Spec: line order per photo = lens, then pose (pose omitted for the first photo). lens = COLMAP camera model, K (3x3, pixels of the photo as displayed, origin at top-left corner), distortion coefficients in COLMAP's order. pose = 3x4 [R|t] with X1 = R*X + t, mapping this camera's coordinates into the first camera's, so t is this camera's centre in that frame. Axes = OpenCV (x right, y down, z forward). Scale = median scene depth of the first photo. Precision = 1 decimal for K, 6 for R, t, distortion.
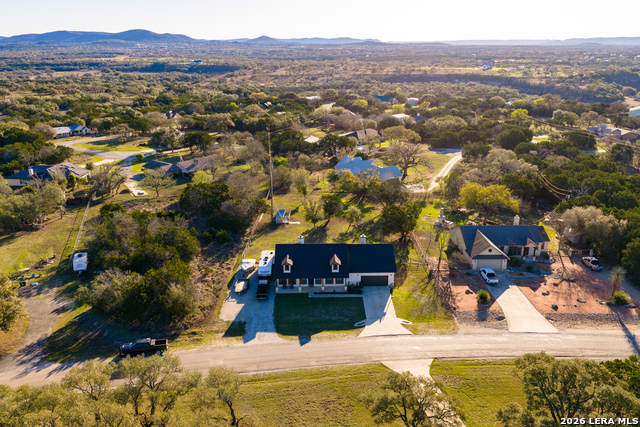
lens RADIAL K [[527.1, 0, 320.3], [0, 527.1, 213.3], [0, 0, 1]] dist [0.017010, -0.027769]
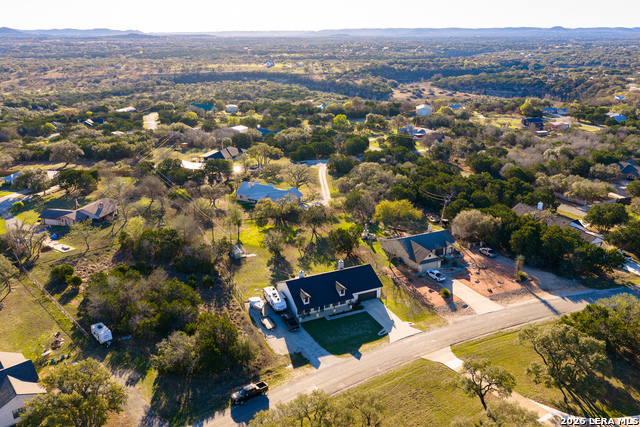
lens RADIAL K [[527.1, 0, 321.5], [0, 527.1, 212.9], [0, 0, 1]] dist [0.017010, -0.027769]
pose [[0.912068, -0.133417, 0.387727, -0.155049], [0.127247, 0.990995, 0.041675, -0.046059], [-0.389796, 0.011327, 0.920832, -0.042155]]
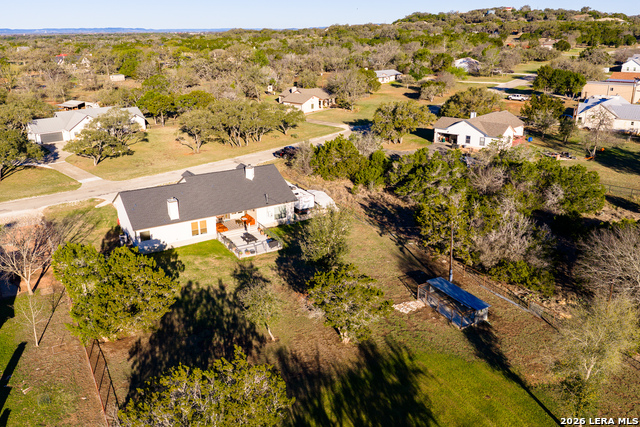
lens RADIAL K [[527.1, 0, 320.9], [0, 527.1, 213.9], [0, 0, 1]] dist [0.017010, -0.027769]
pose [[-0.859000, 0.177623, -0.480176, 0.084660], [-0.143332, 0.816951, 0.558612, -0.114327], [0.491502, 0.548672, -0.676302, 0.555479]]
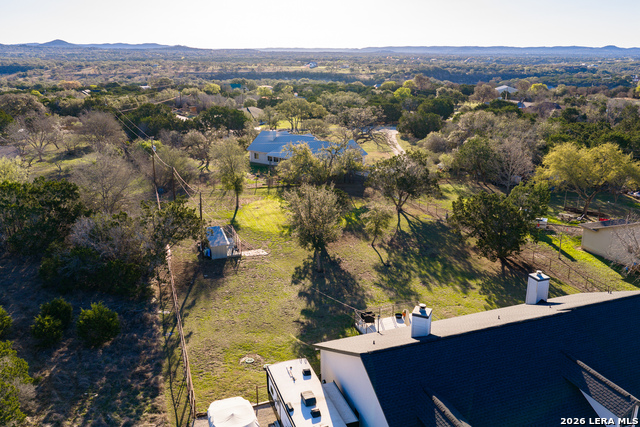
lens RADIAL K [[527.1, 0, 317.6], [0, 527.1, 213.5], [0, 0, 1]] dist [0.017010, -0.027769]
pose [[0.943543, -0.091180, 0.318453, -0.063173], [0.095468, 0.995430, 0.002151, -0.005397], [-0.317193, 0.028373, 0.947936, 0.260408]]
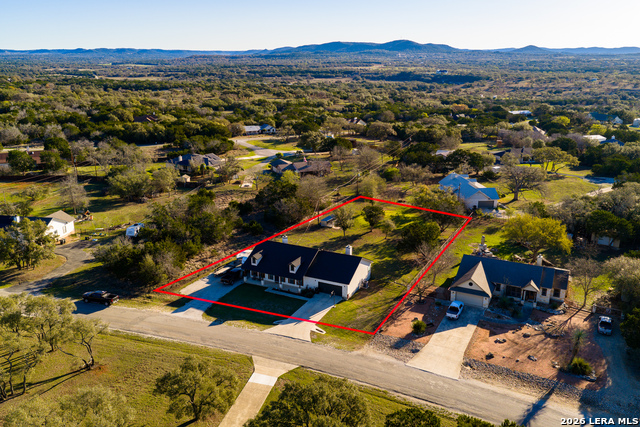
lens RADIAL K [[527.1, 0, 320.9], [0, 527.1, 214.1], [0, 0, 1]] dist [0.017010, -0.027769]
pose [[0.891183, 0.134810, -0.433150, 0.171127], [-0.141533, 0.989790, 0.016857, -0.010253], [0.431000, 0.046282, 0.901164, 0.021752]]
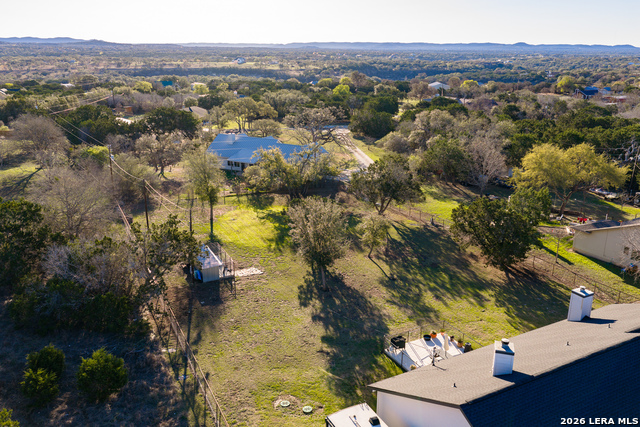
lens RADIAL K [[527.1, 0, 318.1], [0, 527.1, 215.8], [0, 0, 1]] dist [0.017010, -0.027769]
pose [[0.889586, -0.129213, 0.438110, -0.080500], [0.129871, 0.991118, 0.028610, -0.014328], [-0.437915, 0.031447, 0.898466, 0.281538]]
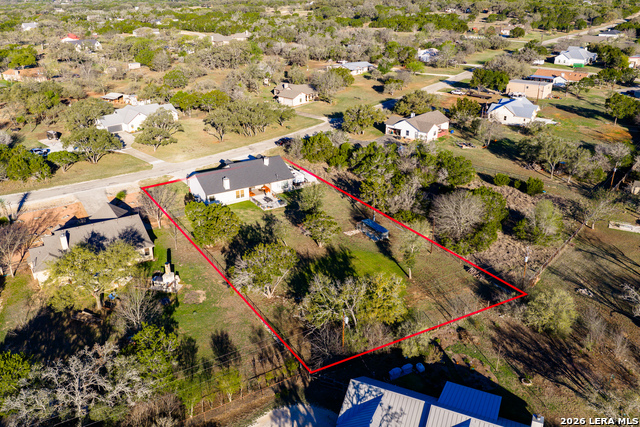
lens RADIAL K [[527.1, 0, 319.8], [0, 527.1, 213.1], [0, 0, 1]] dist [0.017010, -0.027769]
pose [[-0.845961, 0.212060, -0.489265, 0.173591], [-0.157102, 0.777686, 0.608706, -0.222603], [0.509577, 0.591806, -0.624577, 0.675487]]
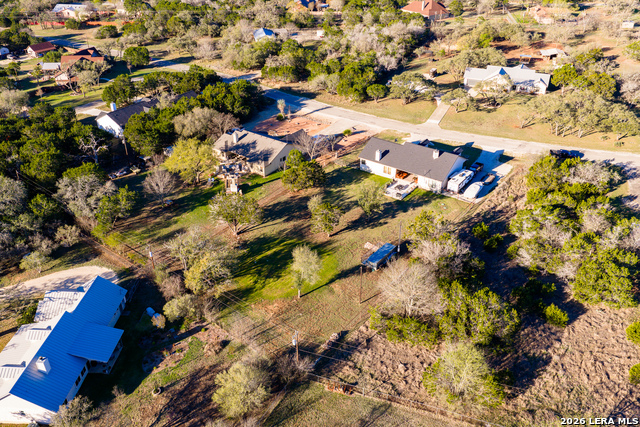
lens RADIAL K [[527.1, 0, 317.0], [0, 527.1, 213.0], [0, 0, 1]] dist [0.017010, -0.027769]
pose [[-0.799701, -0.303076, 0.518290, -0.169683], [0.189387, 0.691836, 0.696775, -0.260753], [-0.569747, 0.655369, -0.495863, 0.646264]]
